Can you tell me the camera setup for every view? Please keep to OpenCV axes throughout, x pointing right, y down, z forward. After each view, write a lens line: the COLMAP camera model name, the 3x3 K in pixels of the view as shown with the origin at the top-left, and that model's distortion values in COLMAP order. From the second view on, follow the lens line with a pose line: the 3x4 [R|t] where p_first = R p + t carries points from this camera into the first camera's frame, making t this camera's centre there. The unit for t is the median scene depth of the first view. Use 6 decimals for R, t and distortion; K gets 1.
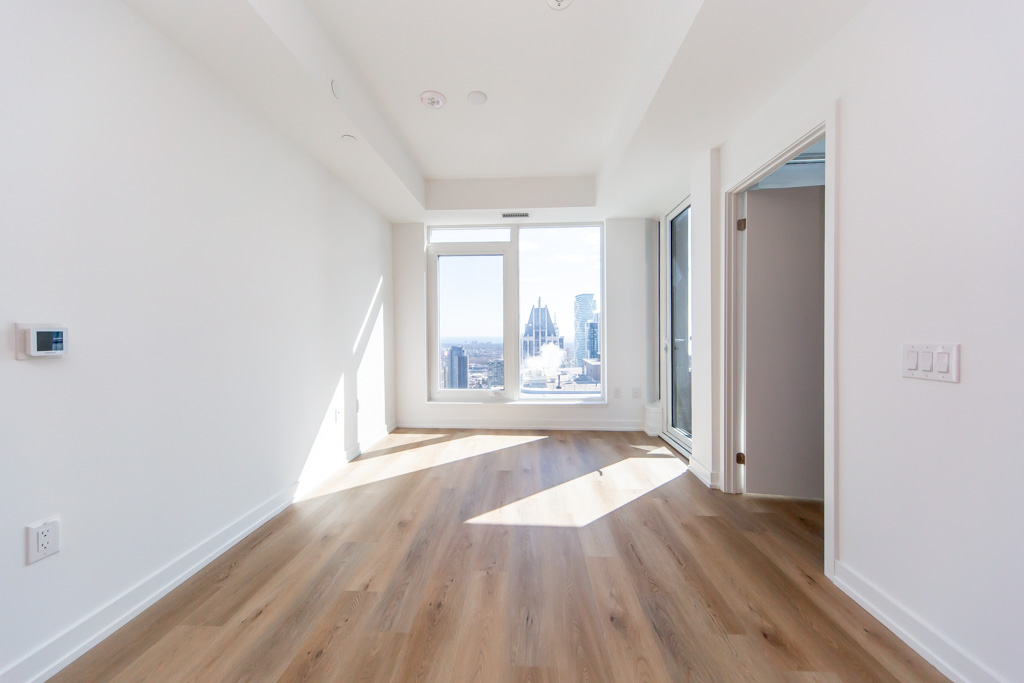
lens RADIAL K [[353.2, 0, 505.0], [0, 353.2, 342.0], [0, 0, 1]] dist [0.002797, -0.000638]
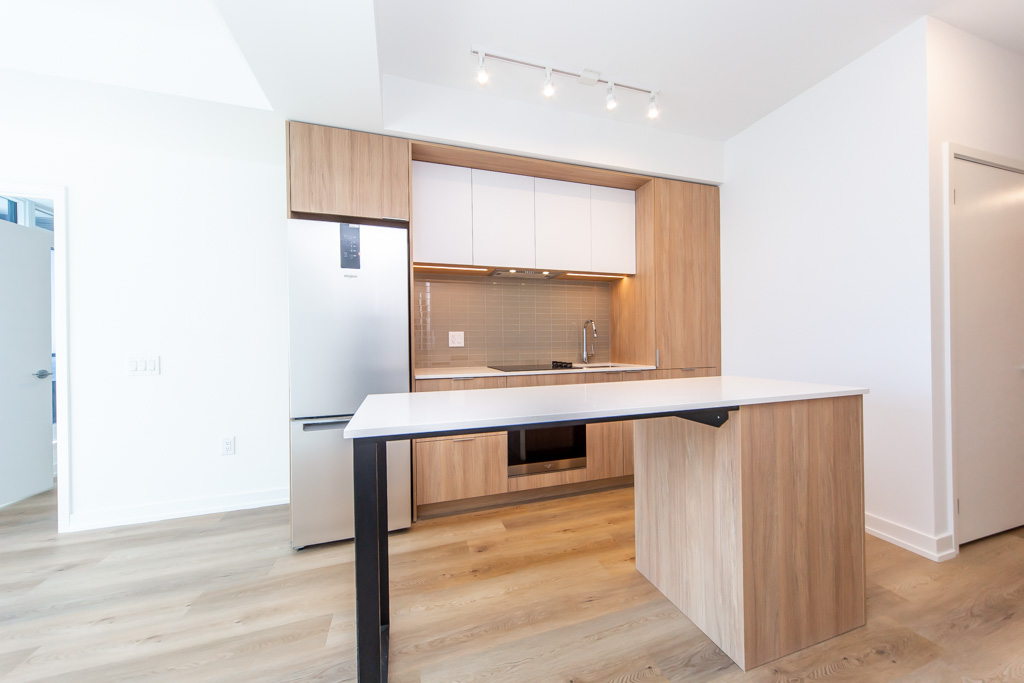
lens RADIAL K [[353.2, 0, 519.9], [0, 353.2, 338.7], [0, 0, 1]] dist [0.002797, -0.000638]
pose [[-0.364652, 0.029200, 0.930686, -0.487491], [0.042089, 0.999003, -0.014852, 0.008567], [-0.930192, 0.033755, -0.365518, -0.076625]]
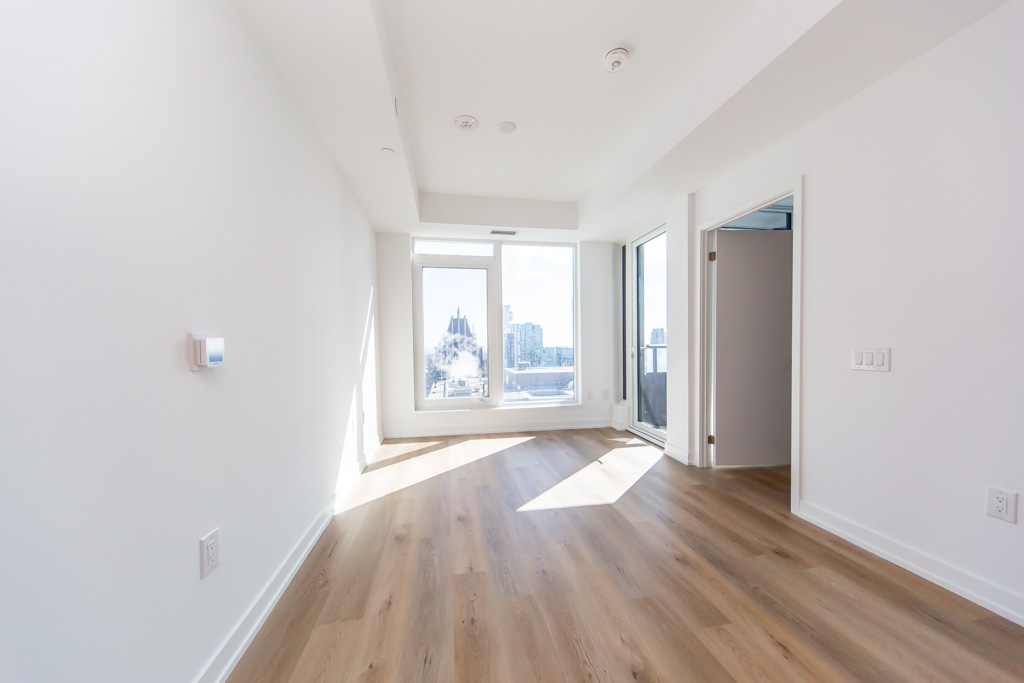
lens RADIAL K [[353.2, 0, 504.2], [0, 353.2, 356.0], [0, 0, 1]] dist [0.002797, -0.000638]
pose [[0.973667, -0.014099, 0.227538, -0.254925], [0.011699, 0.999861, 0.011892, 0.002550], [-0.227674, -0.008917, 0.973697, -0.051387]]
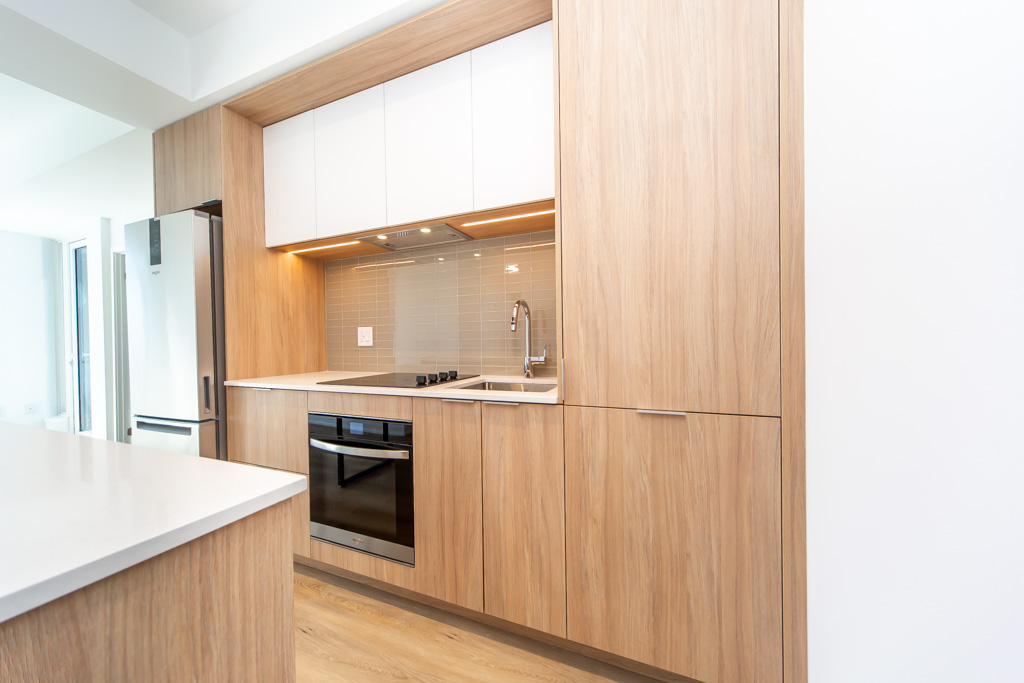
lens RADIAL K [[353.2, 0, 518.7], [0, 353.2, 343.7], [0, 0, 1]] dist [0.002797, -0.000638]
pose [[0.312327, -0.002257, 0.949972, -0.179189], [0.035000, 0.999346, -0.009133, 0.021148], [-0.949330, 0.036102, 0.312201, -0.755558]]
